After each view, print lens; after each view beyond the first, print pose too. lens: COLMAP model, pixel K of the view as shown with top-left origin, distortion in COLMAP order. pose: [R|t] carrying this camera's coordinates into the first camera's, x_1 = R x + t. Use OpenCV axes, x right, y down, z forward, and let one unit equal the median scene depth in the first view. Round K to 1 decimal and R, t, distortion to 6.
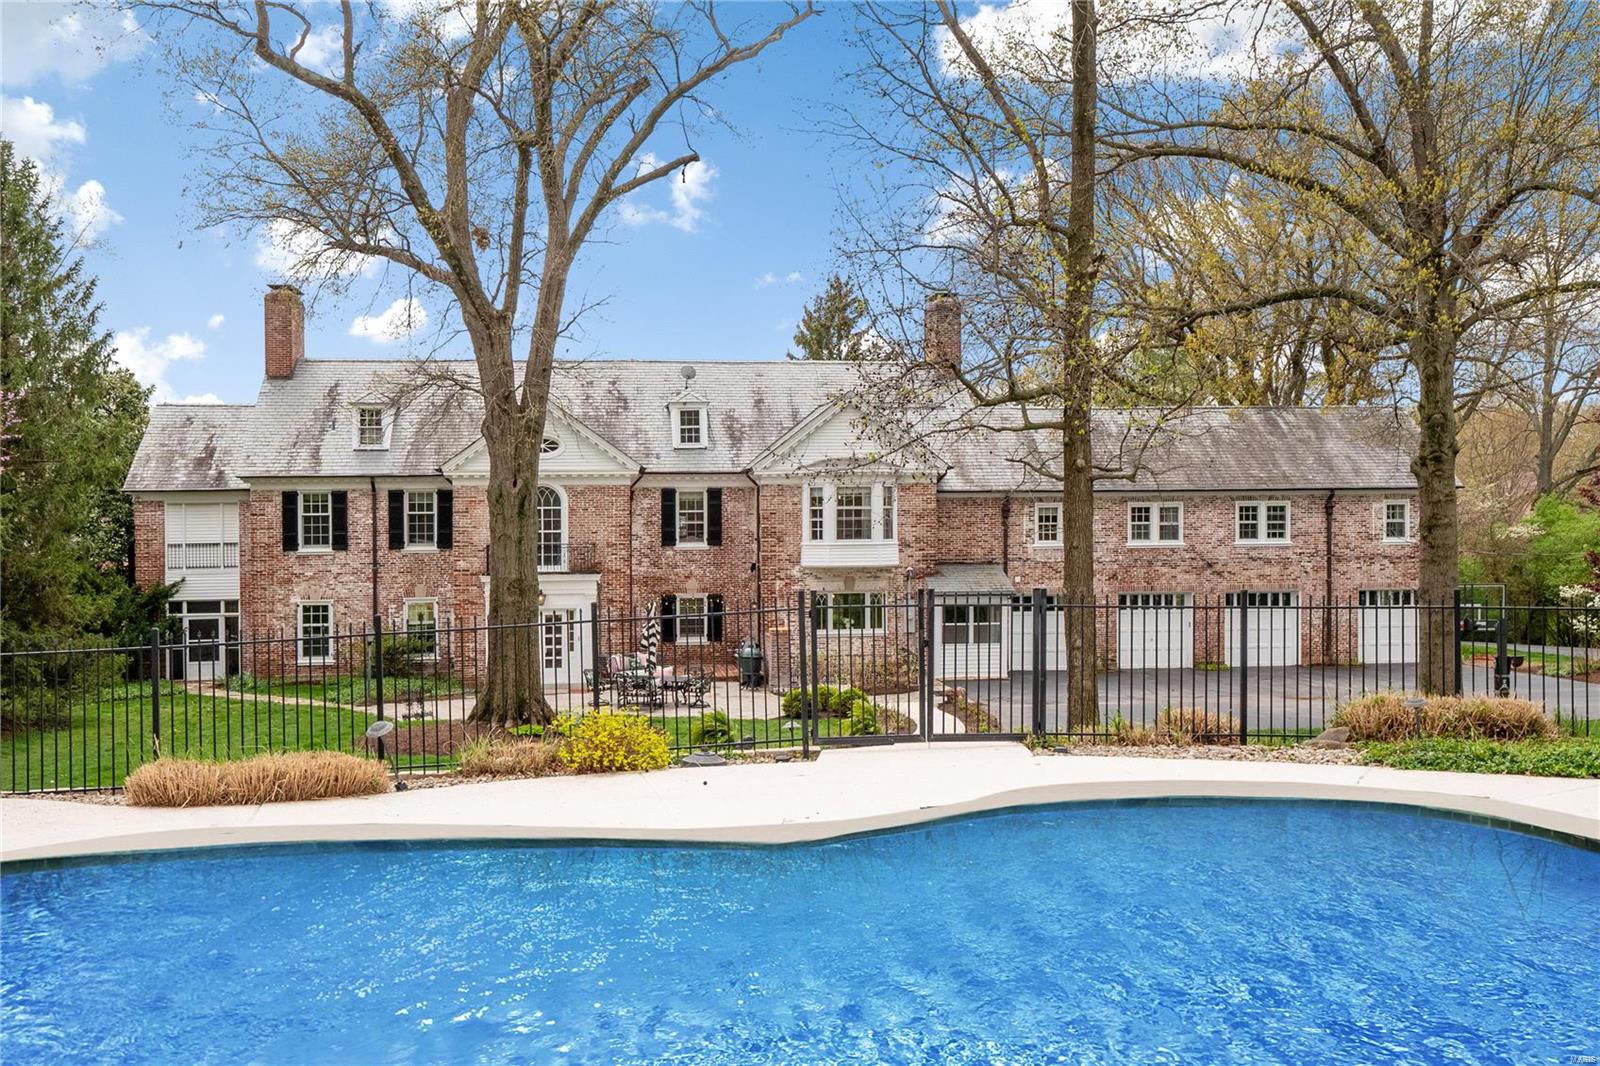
lens RADIAL K [[1621.0, 0, 800.0], [0, 1621.0, 533.0], [0, 0, 1]] dist [0.101211, -0.004045]
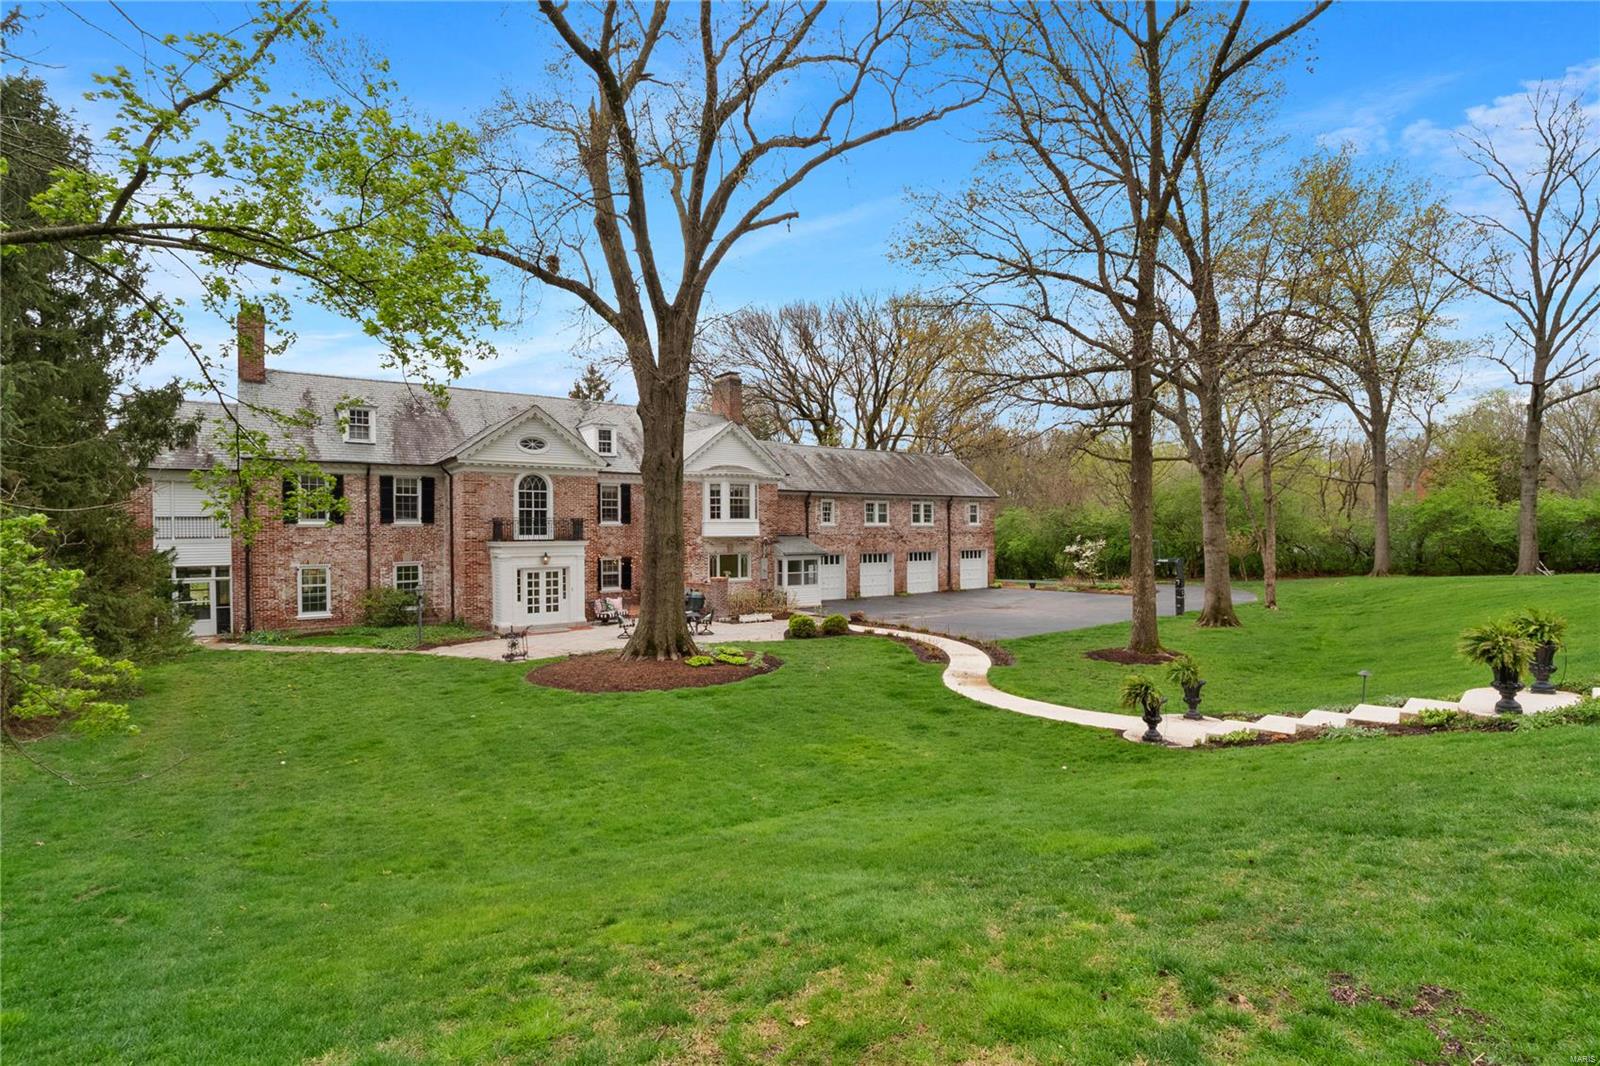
lens RADIAL K [[758.8, 0, 800.0], [0, 758.8, 533.0], [0, 0, 1]] dist [-0.000765, -0.000014]
pose [[0.867417, 0.003370, 0.497570, -0.262677], [-0.000368, 0.999981, -0.006131, 0.020957], [-0.497582, 0.005135, 0.867402, 0.339424]]
